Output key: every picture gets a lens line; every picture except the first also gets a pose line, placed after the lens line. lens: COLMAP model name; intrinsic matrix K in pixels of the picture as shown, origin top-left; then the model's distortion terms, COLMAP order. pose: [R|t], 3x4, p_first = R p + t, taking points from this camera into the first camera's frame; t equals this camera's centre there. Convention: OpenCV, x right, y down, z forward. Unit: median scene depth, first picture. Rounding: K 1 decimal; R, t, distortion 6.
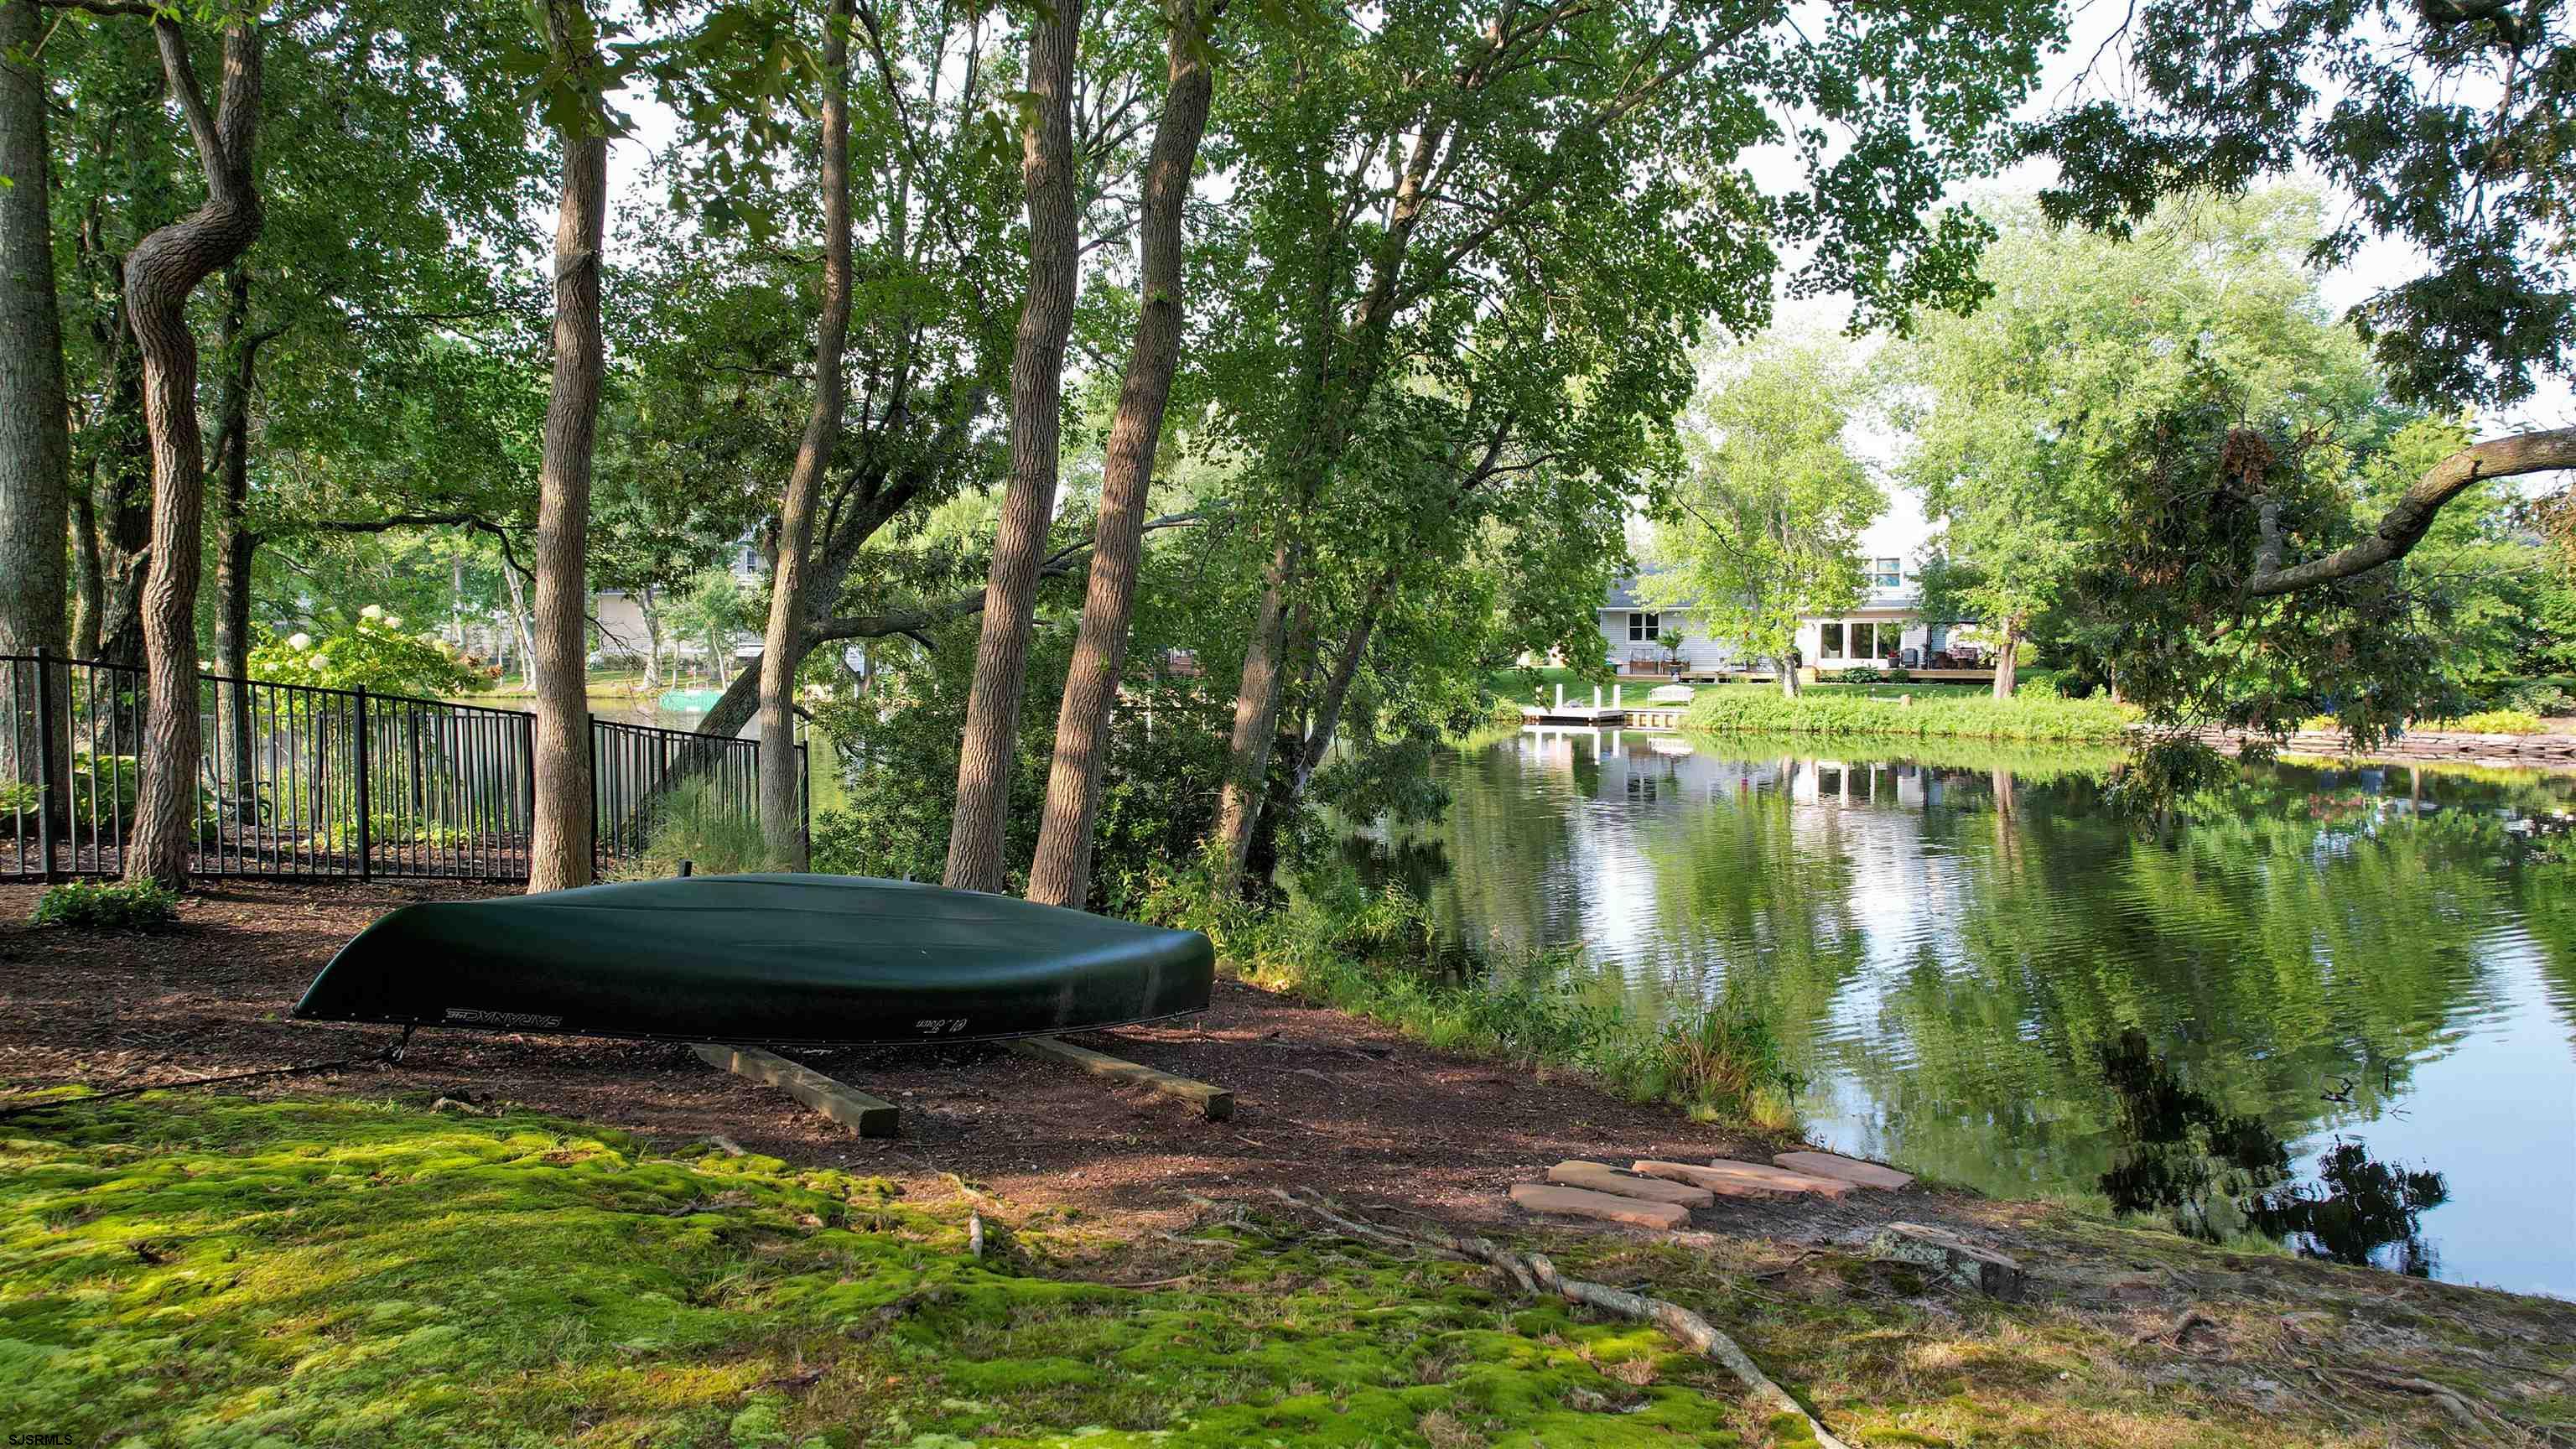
lens RADIAL K [[1652.8, 0, 1290.3], [0, 1652.8, 741.0], [0, 0, 1]] dist [-0.057464, 0.057901]
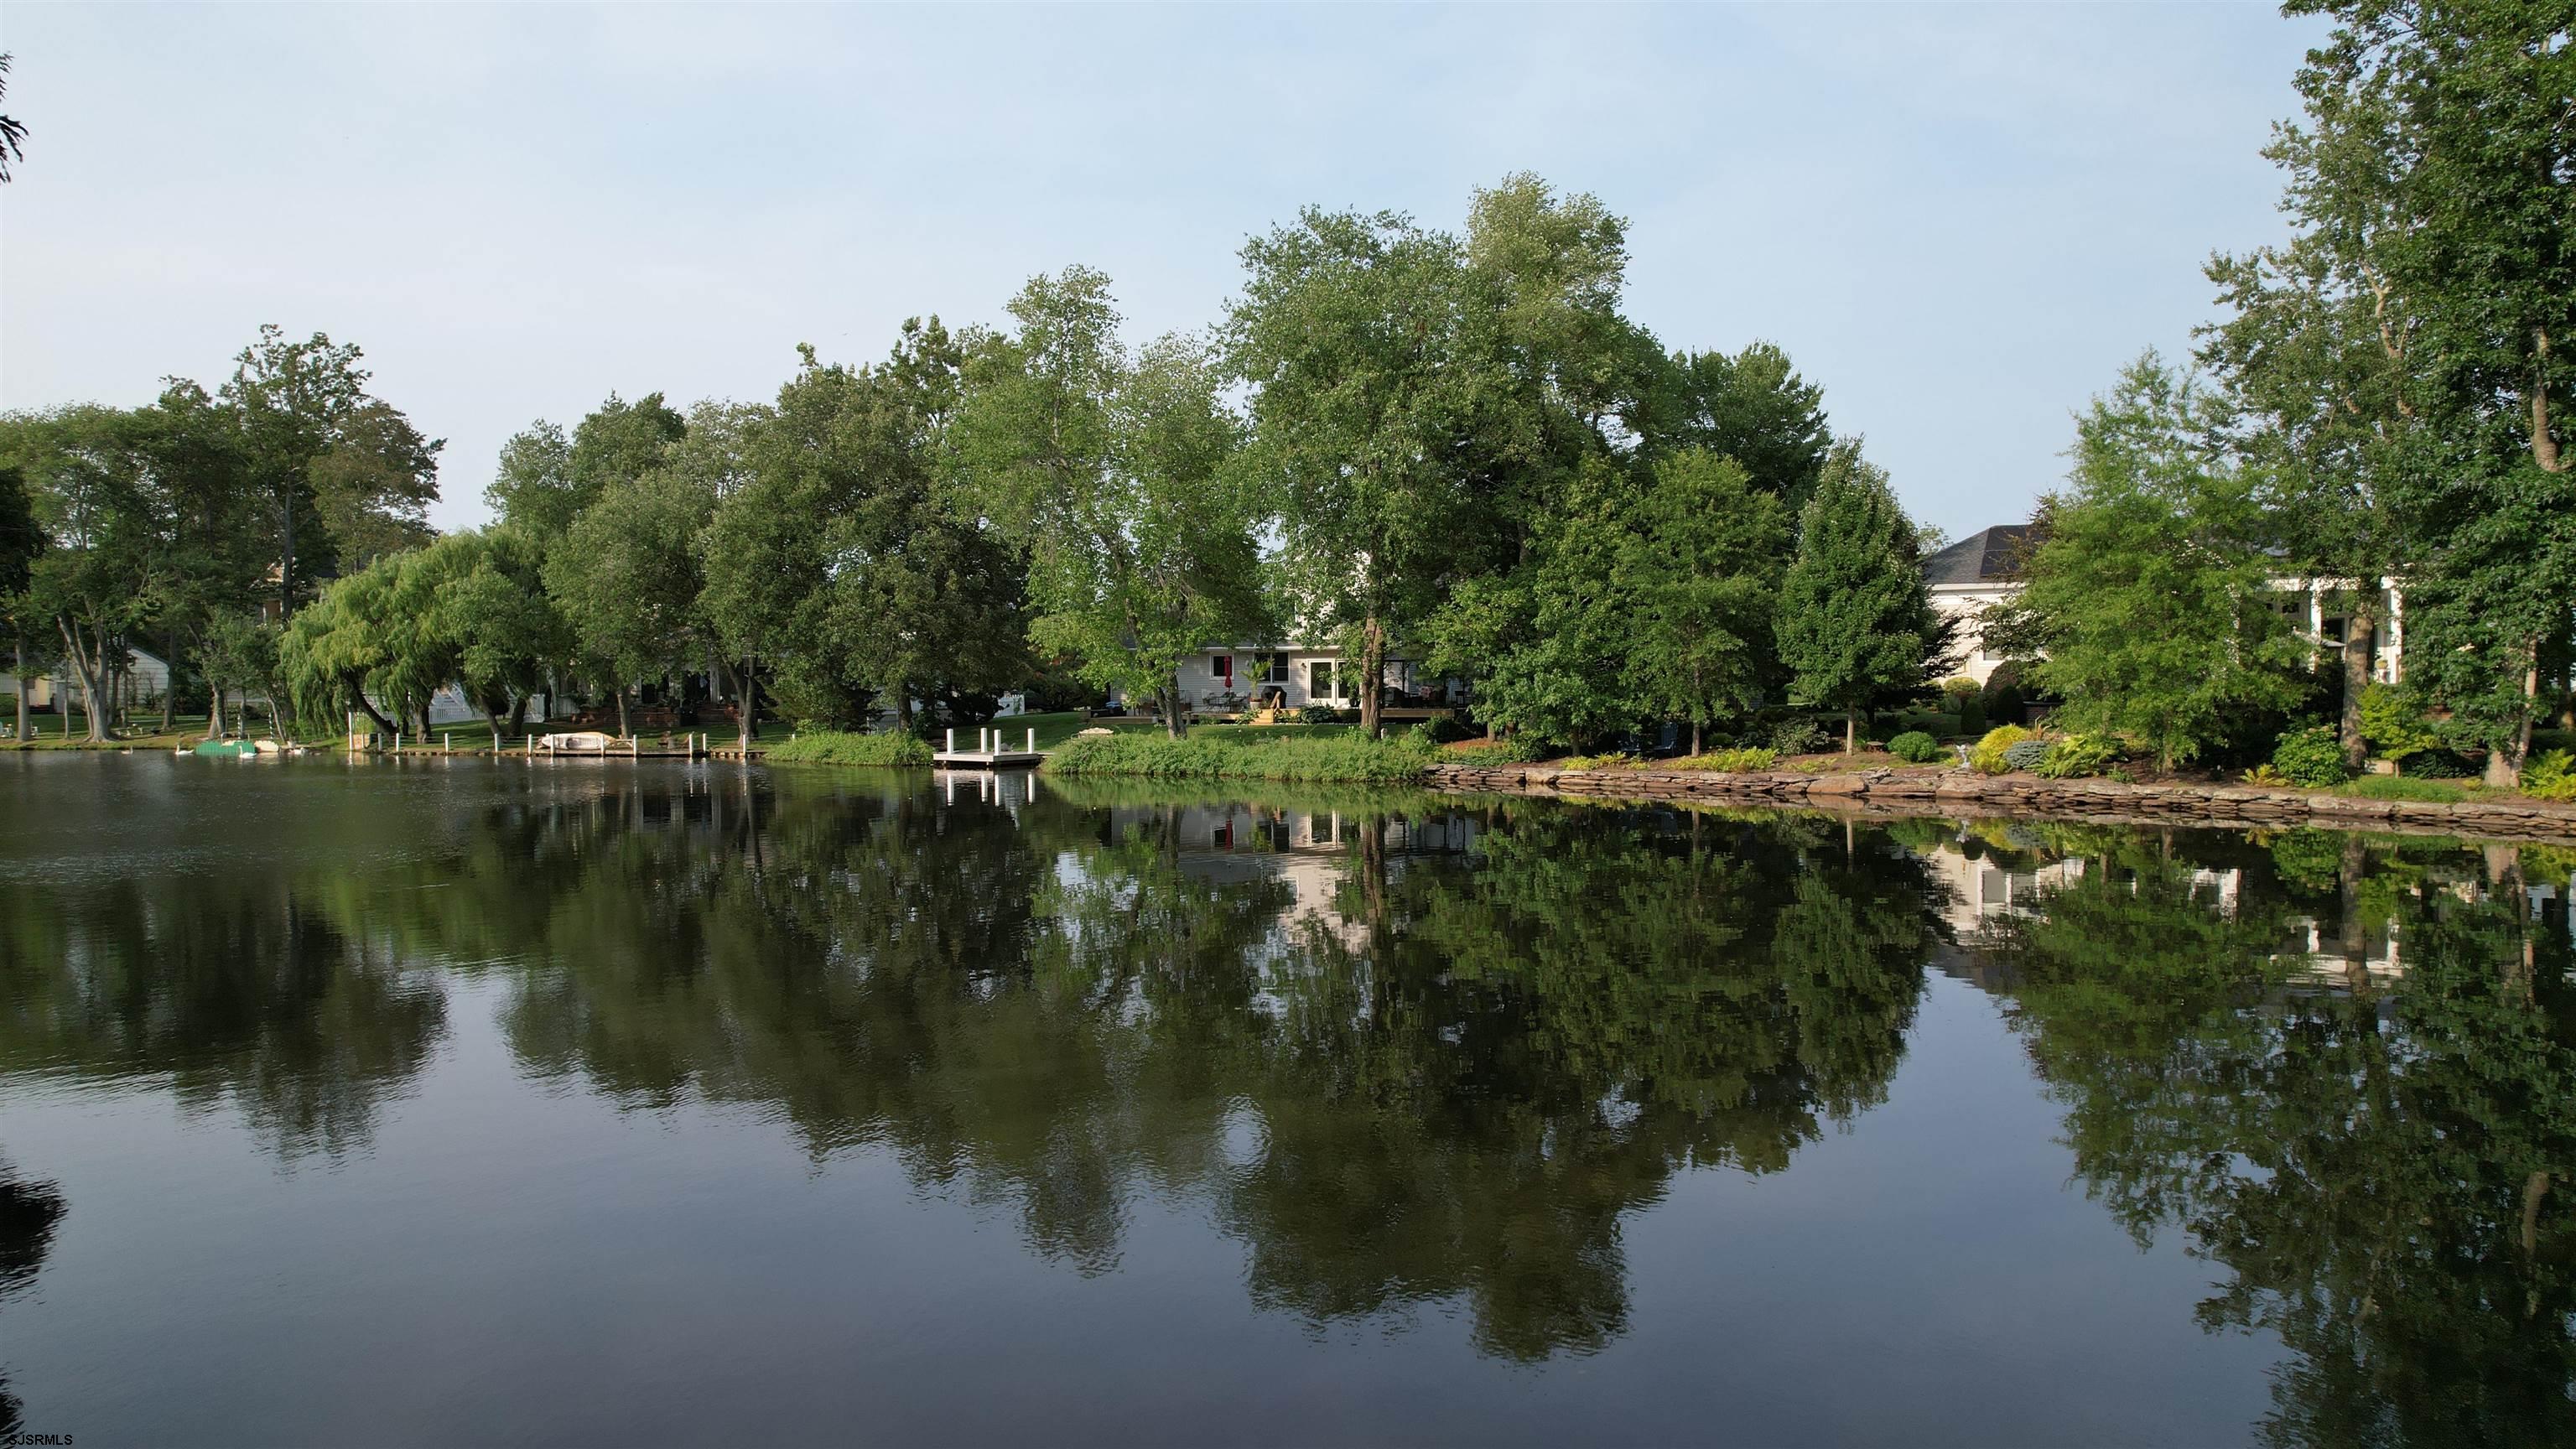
lens RADIAL K [[1652.8, 0, 1290.7], [0, 1652.8, 718.0], [0, 0, 1]] dist [-0.057464, 0.057901]
pose [[0.999906, -0.010281, 0.009035, 0.394069], [0.010612, 0.999245, -0.037370, -0.002095], [-0.008644, 0.037463, 0.999261, 0.021617]]
